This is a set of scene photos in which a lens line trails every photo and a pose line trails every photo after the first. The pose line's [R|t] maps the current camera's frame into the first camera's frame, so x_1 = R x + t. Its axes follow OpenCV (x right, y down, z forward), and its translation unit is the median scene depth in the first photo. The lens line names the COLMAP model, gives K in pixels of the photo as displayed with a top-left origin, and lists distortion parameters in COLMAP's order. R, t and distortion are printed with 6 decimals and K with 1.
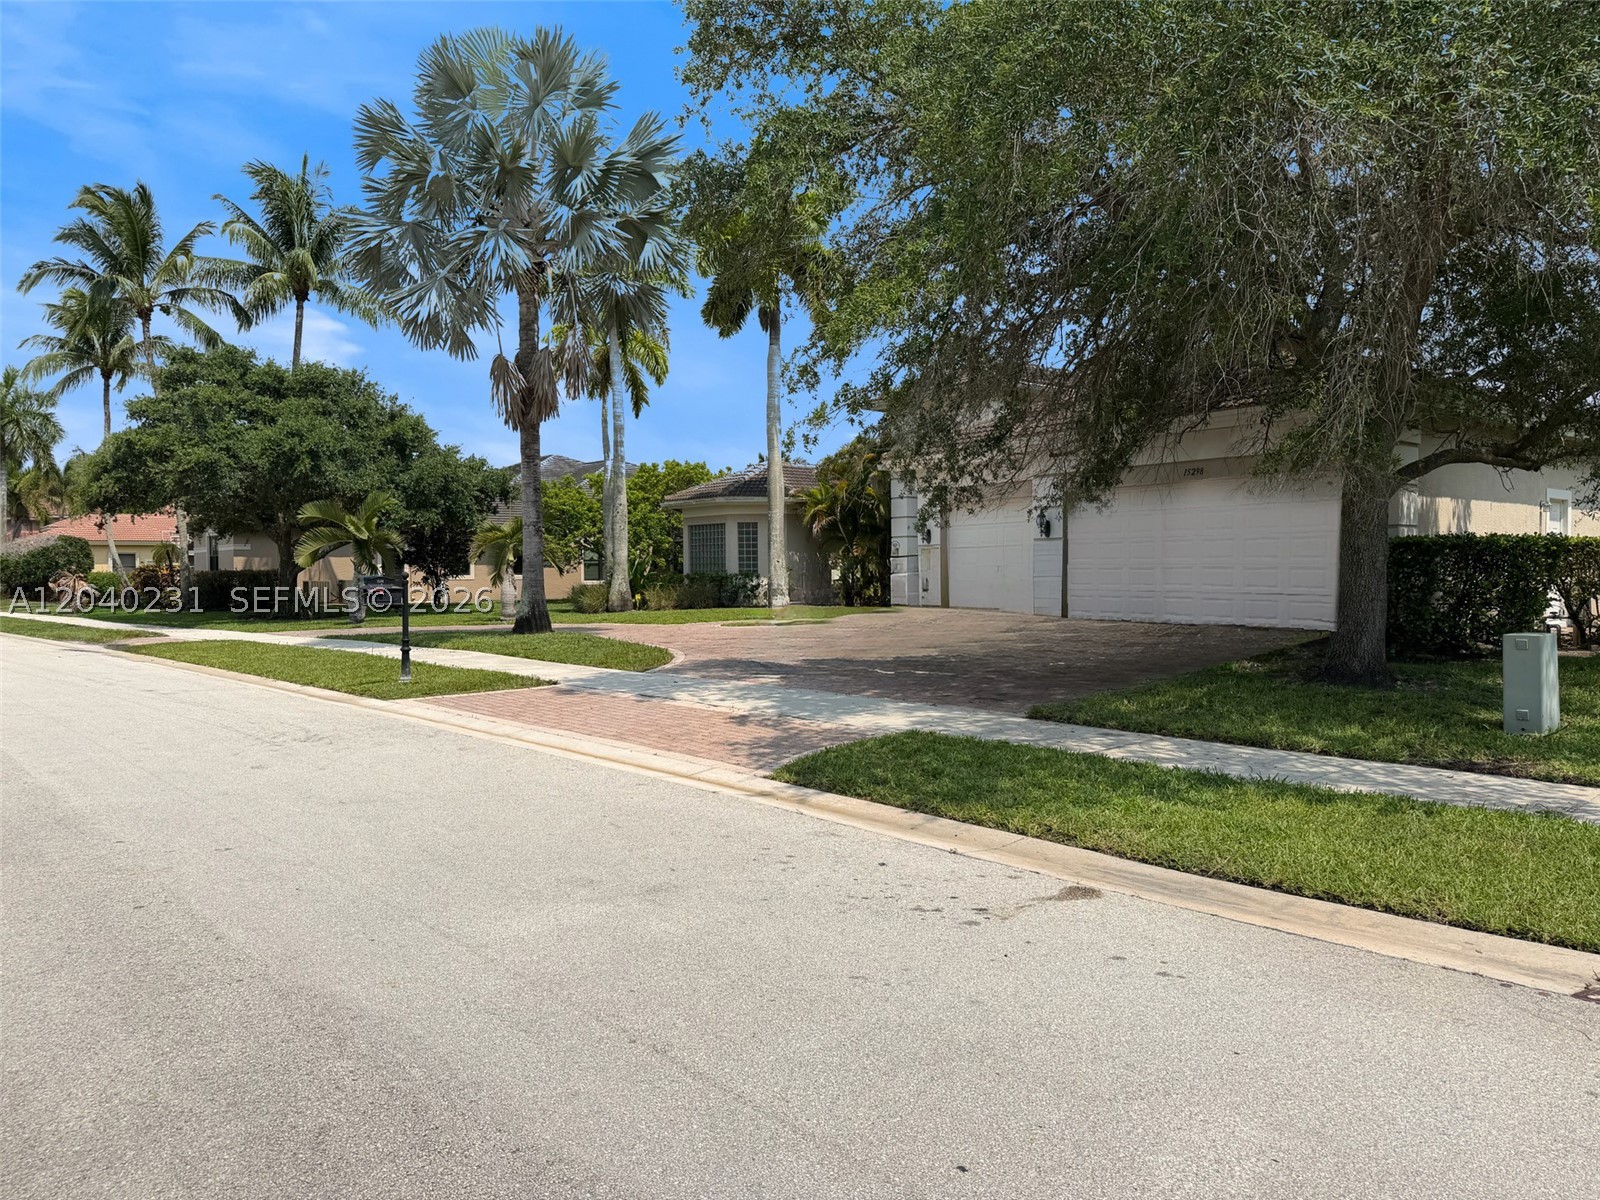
lens RADIAL K [[1111.4, 0, 801.8], [0, 1111.4, 630.4], [0, 0, 1]] dist [0.137134, -0.241327]
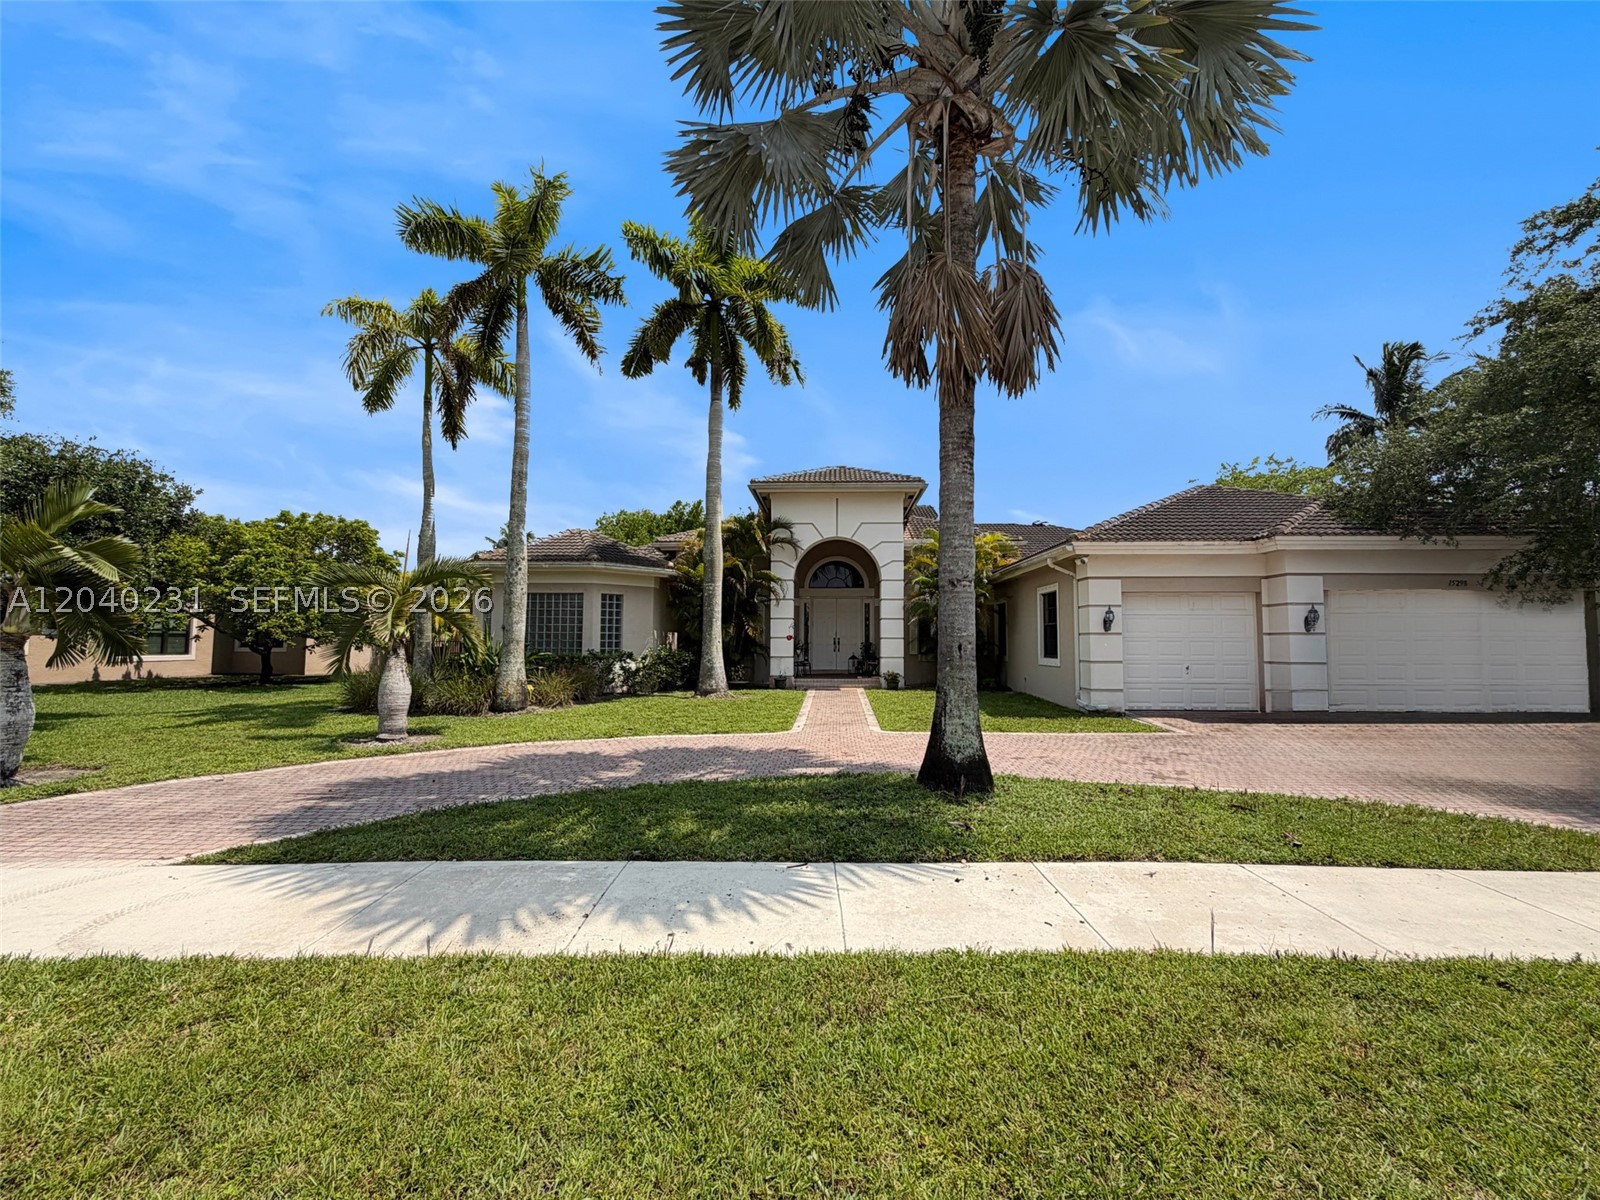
lens RADIAL K [[691.6, 0, 801.0], [0, 691.6, 598.5], [0, 0, 1]] dist [0.000510, 0.000118]
pose [[0.670395, 0.062906, 0.739333, -0.326479], [0.024465, 0.993984, -0.106758, -0.031698], [-0.741601, 0.089658, 0.664823, 0.510464]]
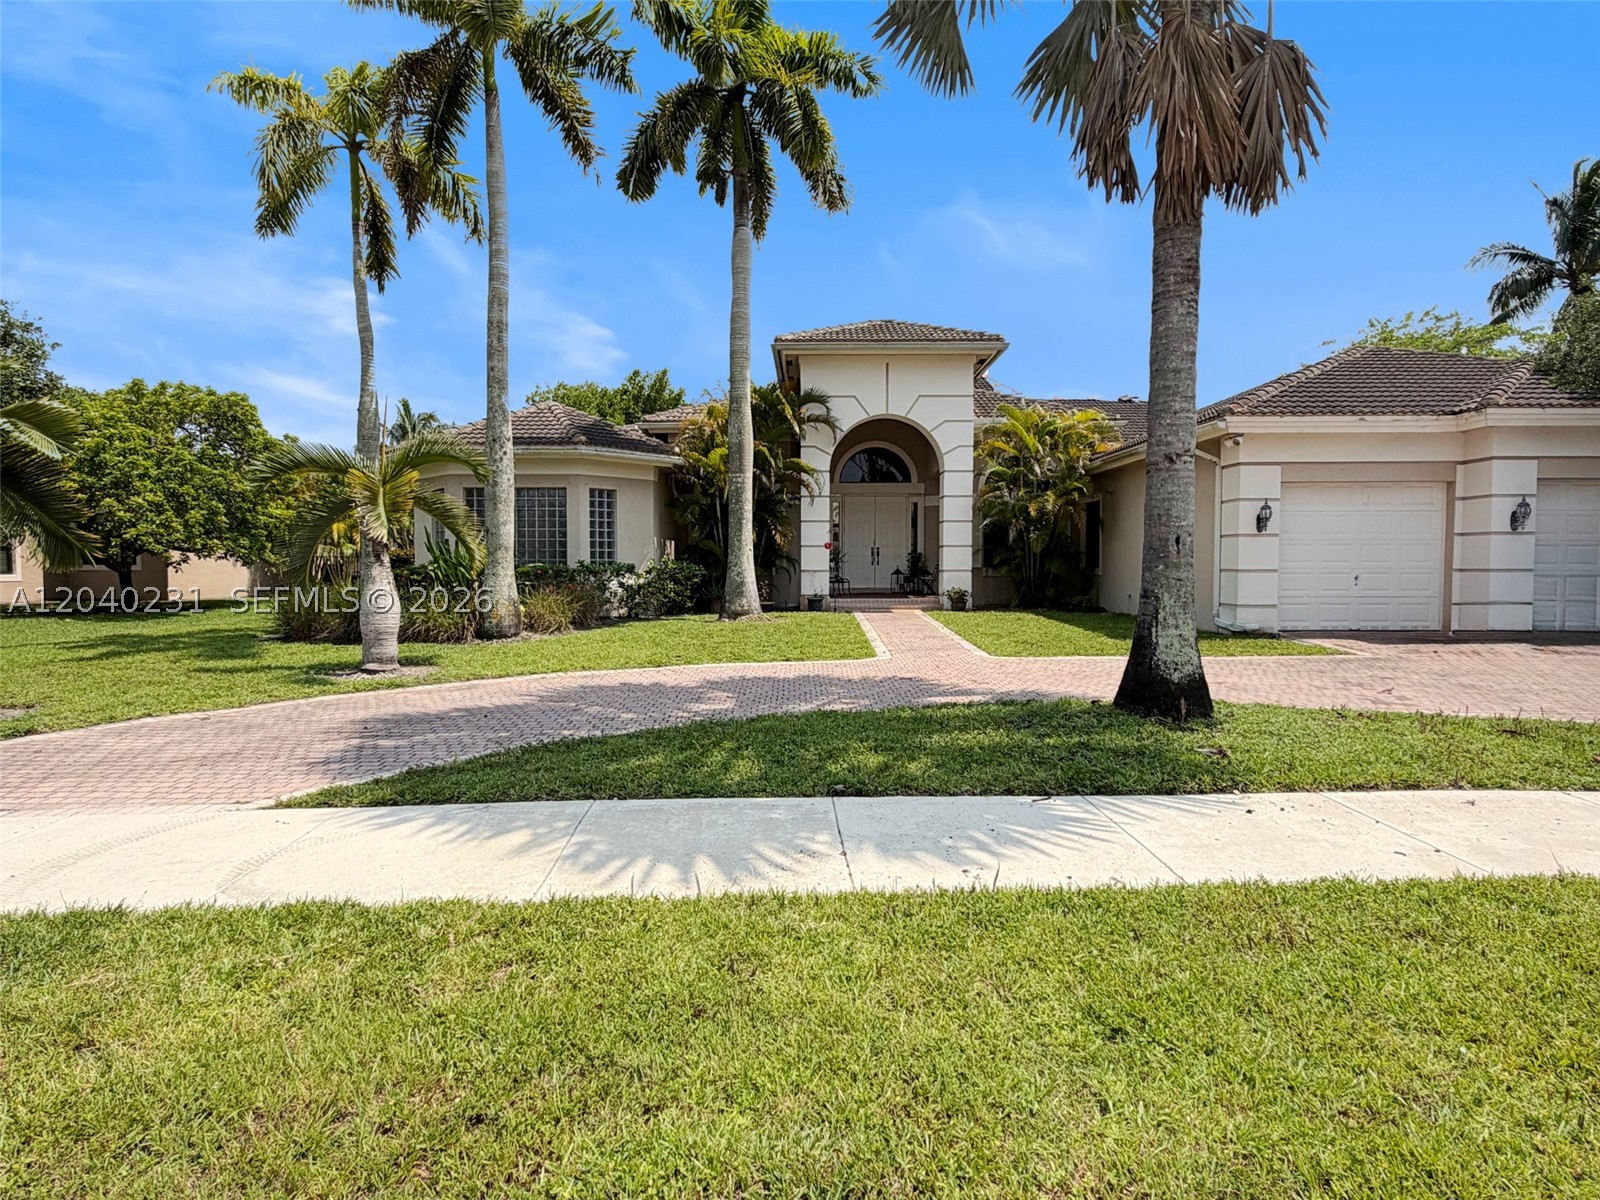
lens RADIAL K [[894.6, 0, 794.8], [0, 894.6, 600.3], [0, 0, 1]] dist [0.000625, 0.001374]
pose [[0.645159, -0.020600, 0.763771, -0.359588], [0.030725, 0.999527, 0.001005, -0.027135], [-0.763431, 0.022819, 0.645487, 0.544448]]
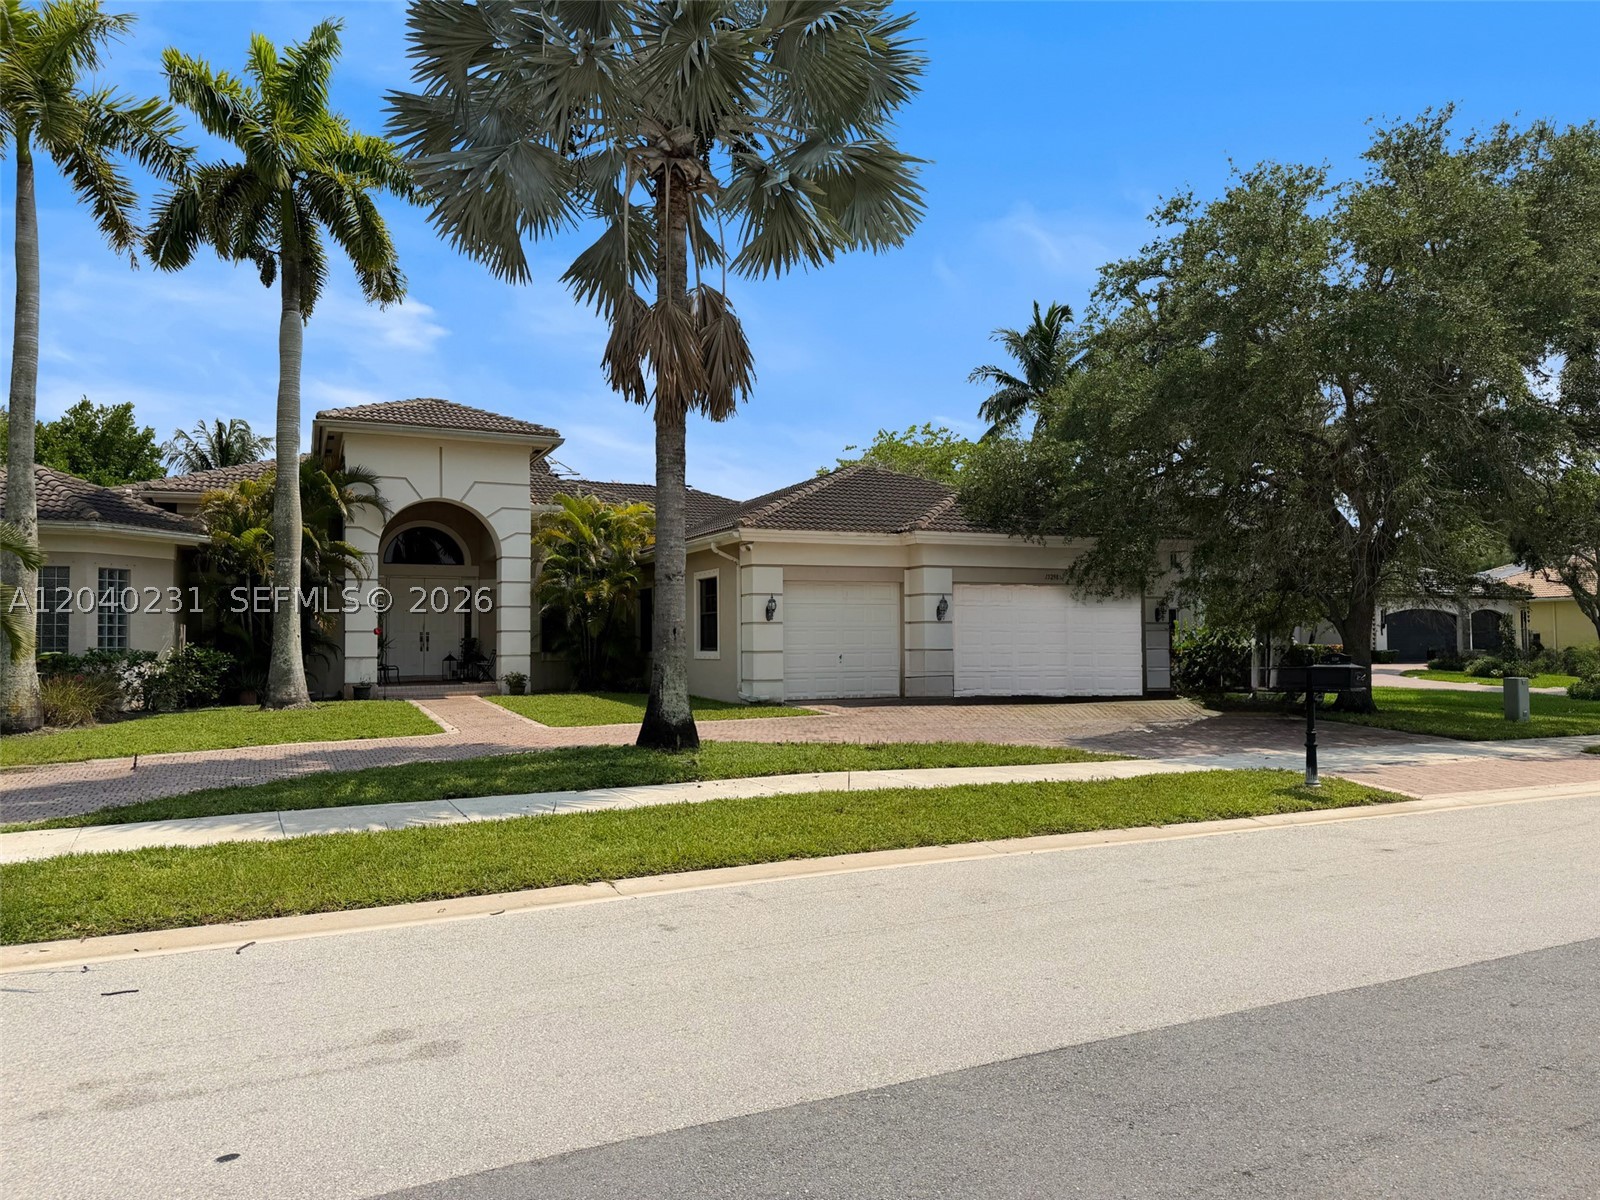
lens RADIAL K [[1111.3, 0, 795.7], [0, 1111.3, 613.7], [0, 0, 1]] dist [0.143634, -0.219527]
pose [[0.265101, 0.036853, 0.963516, -0.502954], [0.052658, 0.997225, -0.052631, -0.021612], [-0.962782, 0.064690, 0.262424, 0.469499]]
